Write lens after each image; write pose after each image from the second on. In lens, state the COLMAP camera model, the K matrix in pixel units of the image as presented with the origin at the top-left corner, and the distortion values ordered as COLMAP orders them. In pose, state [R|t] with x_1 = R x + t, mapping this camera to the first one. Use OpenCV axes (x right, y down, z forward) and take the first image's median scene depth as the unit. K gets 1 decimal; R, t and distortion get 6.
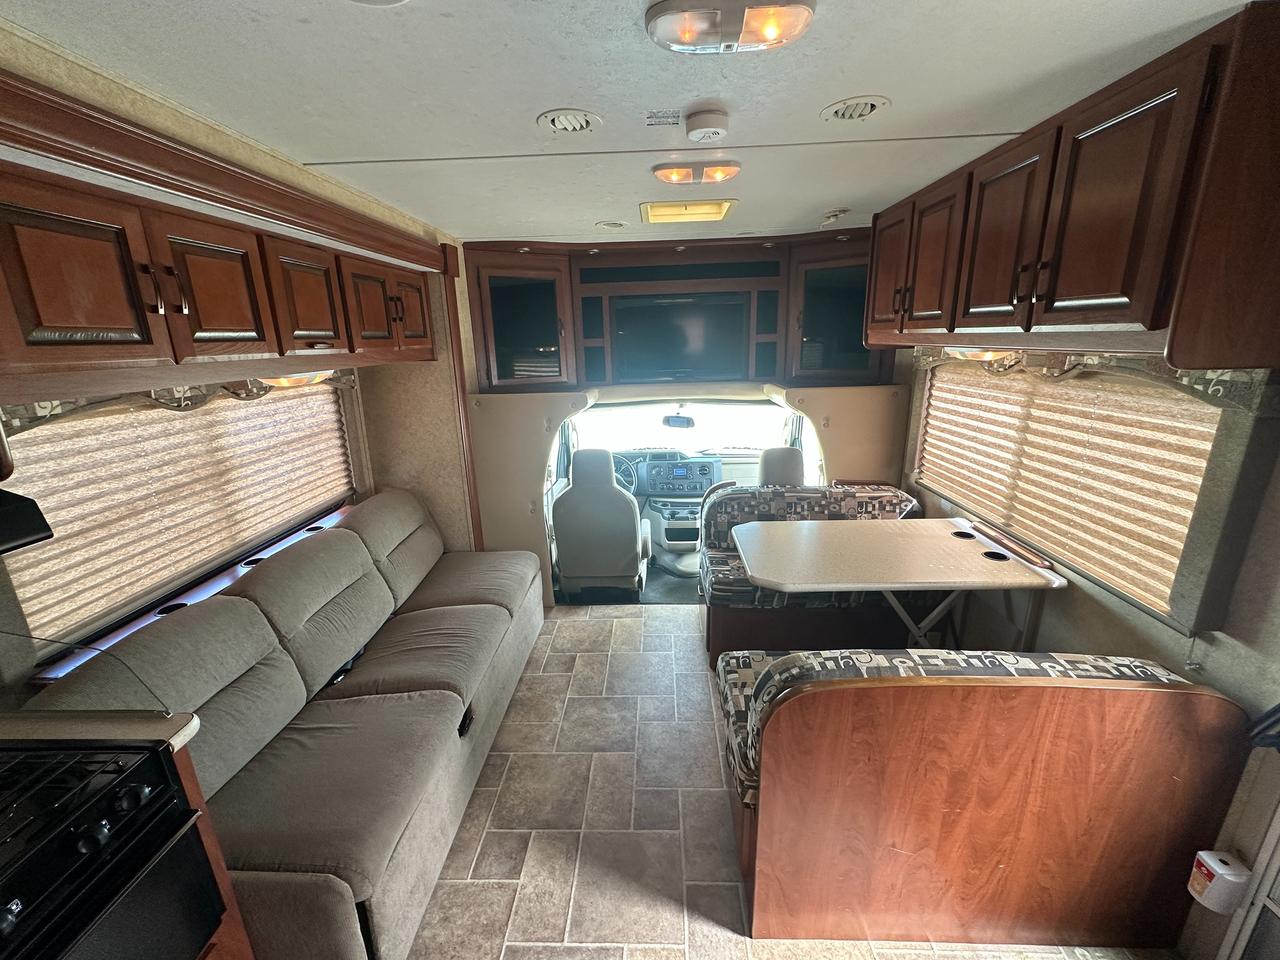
lens RADIAL K [[518.5, 0, 637.6], [0, 518.5, 482.0], [0, 0, 1]] dist [-0.002702, -0.000074]
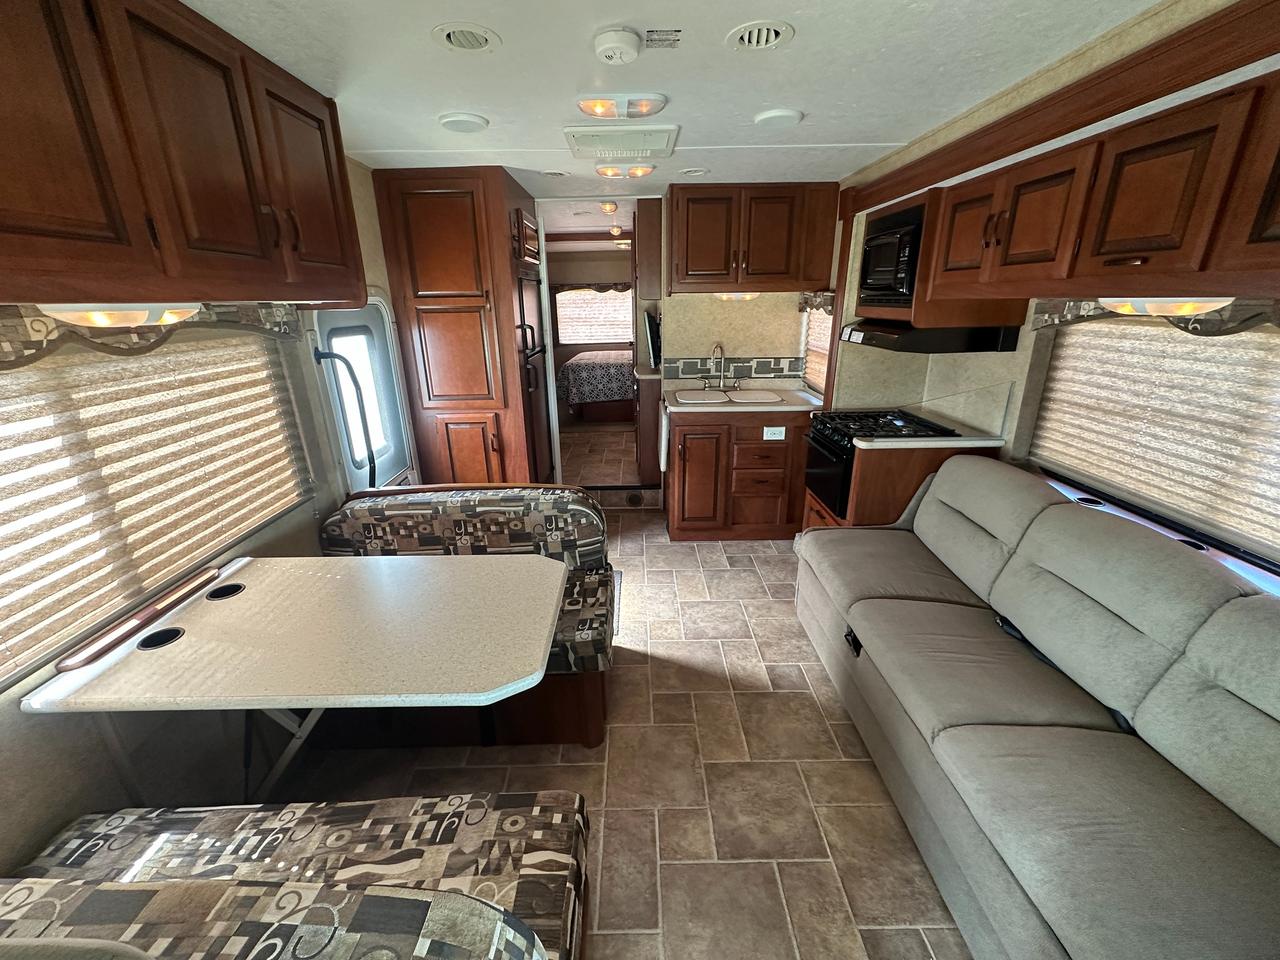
lens RADIAL K [[518.5, 0, 637.6], [0, 518.5, 482.0], [0, 0, 1]] dist [-0.002702, -0.000074]
pose [[-0.998264, 0.051243, -0.029021, 0.134992], [0.025099, 0.816002, 0.577504, -0.471434], [0.053274, 0.575773, -0.815872, 1.824427]]
